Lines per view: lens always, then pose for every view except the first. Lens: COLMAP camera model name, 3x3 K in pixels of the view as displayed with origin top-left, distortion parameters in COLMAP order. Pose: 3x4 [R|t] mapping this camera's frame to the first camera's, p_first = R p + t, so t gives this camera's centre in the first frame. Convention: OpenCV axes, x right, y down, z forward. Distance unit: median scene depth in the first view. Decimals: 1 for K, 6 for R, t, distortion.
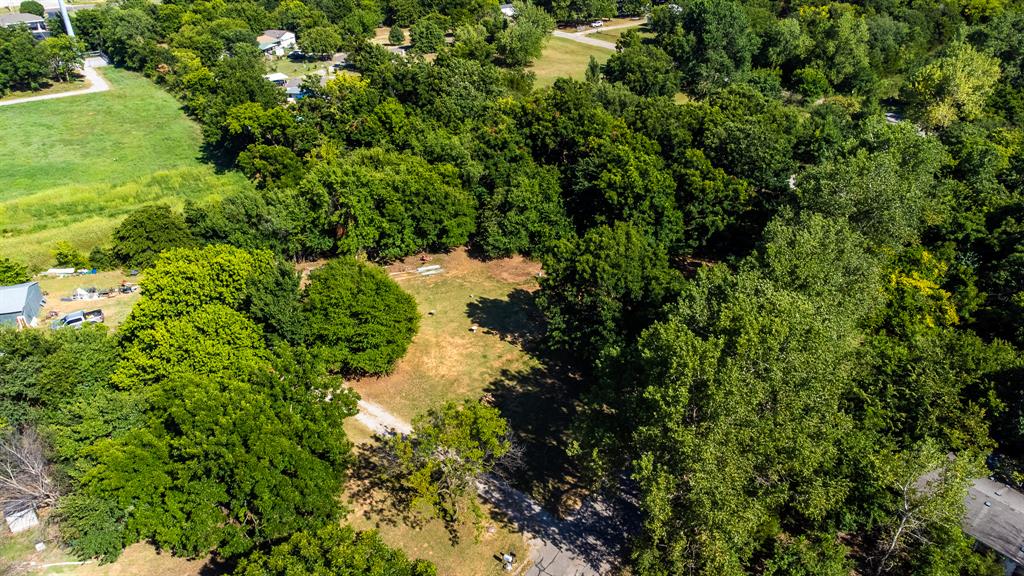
lens RADIAL K [[756.0, 0, 514.2], [0, 756.0, 291.5], [0, 0, 1]] dist [0.028958, 0.036726]
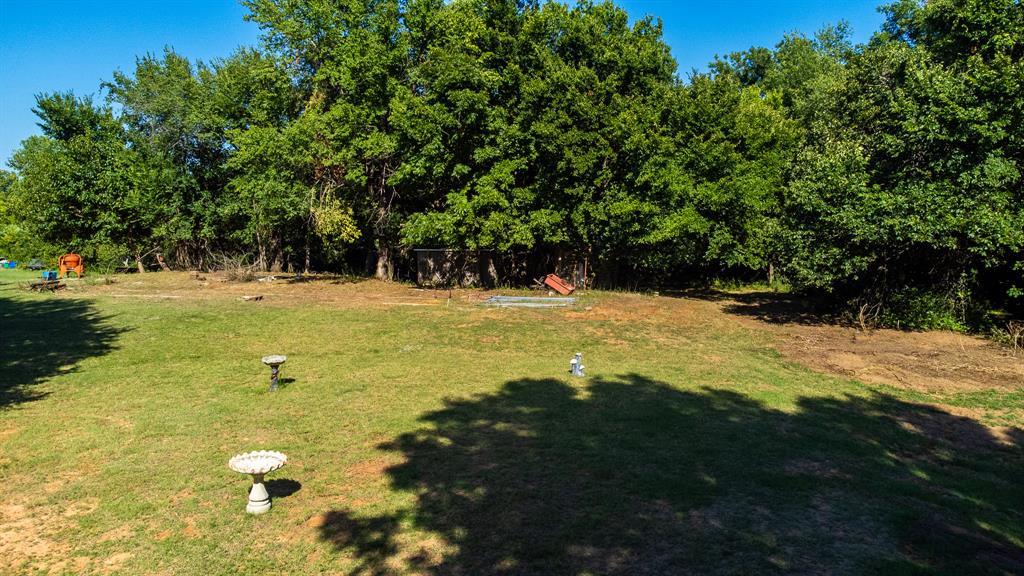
lens RADIAL K [[747.3, 0, 520.7], [0, 747.3, 301.4], [0, 0, 1]] dist [0.041072, 0.005031]
pose [[0.816397, 0.080115, -0.571908, 0.026916], [-0.284947, 0.917264, -0.278267, 0.041887], [0.502297, 0.390139, 0.771679, 0.811877]]
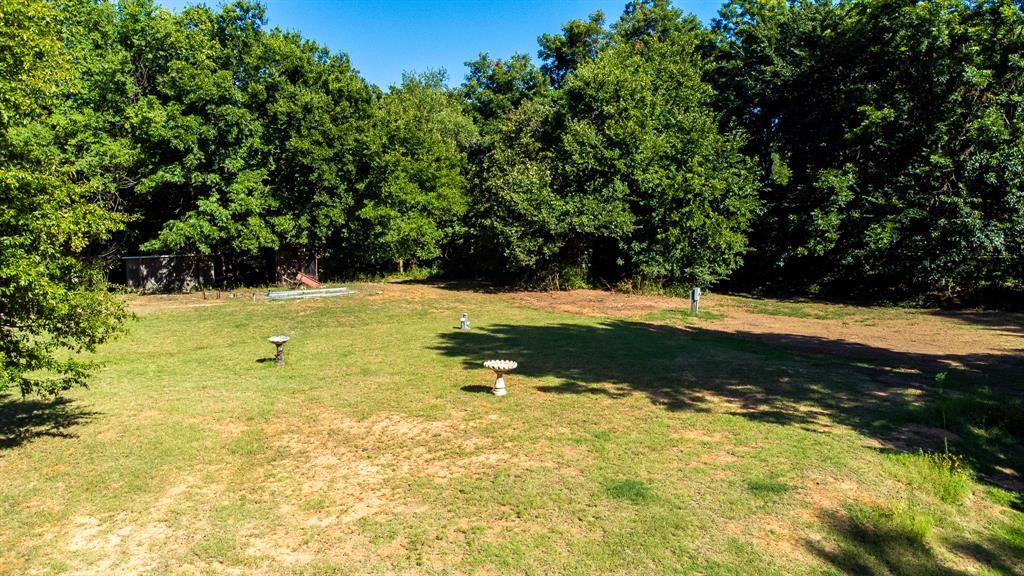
lens RADIAL K [[759.5, 0, 512.0], [0, 759.5, 288.0], [0, 0, 1]] dist [0.036958, 0.009261]
pose [[0.998557, -0.008536, 0.053024, -0.051050], [0.028631, 0.919904, -0.391098, 0.087254], [-0.045438, 0.392051, 0.918821, 0.730452]]
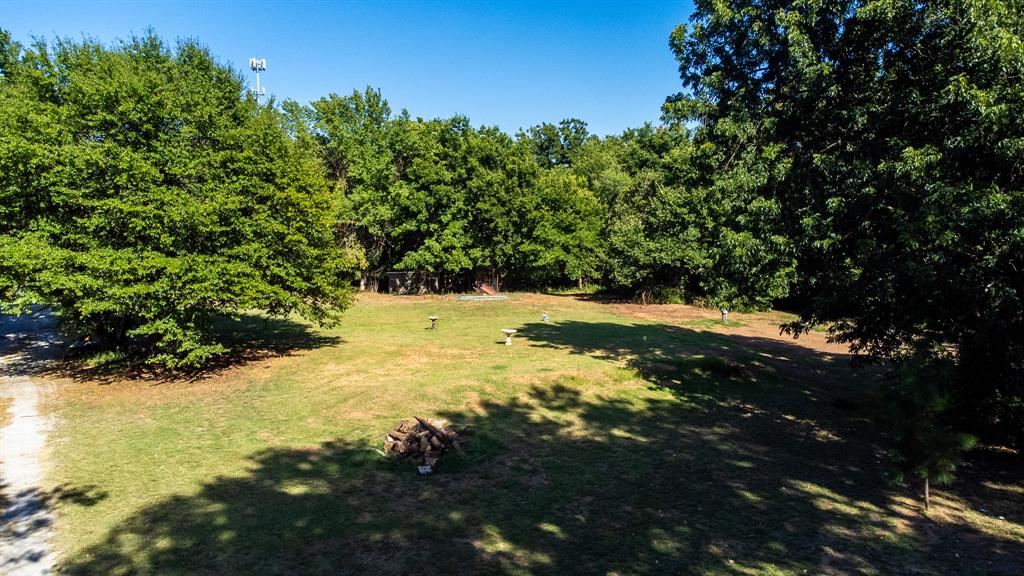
lens RADIAL K [[756.0, 0, 514.2], [0, 756.0, 291.5], [0, 0, 1]] dist [0.028958, 0.036726]
pose [[0.952556, 0.029524, -0.302928, 0.049592], [-0.149904, 0.911707, -0.382516, 0.147422], [0.264888, 0.409778, 0.872878, 0.593108]]
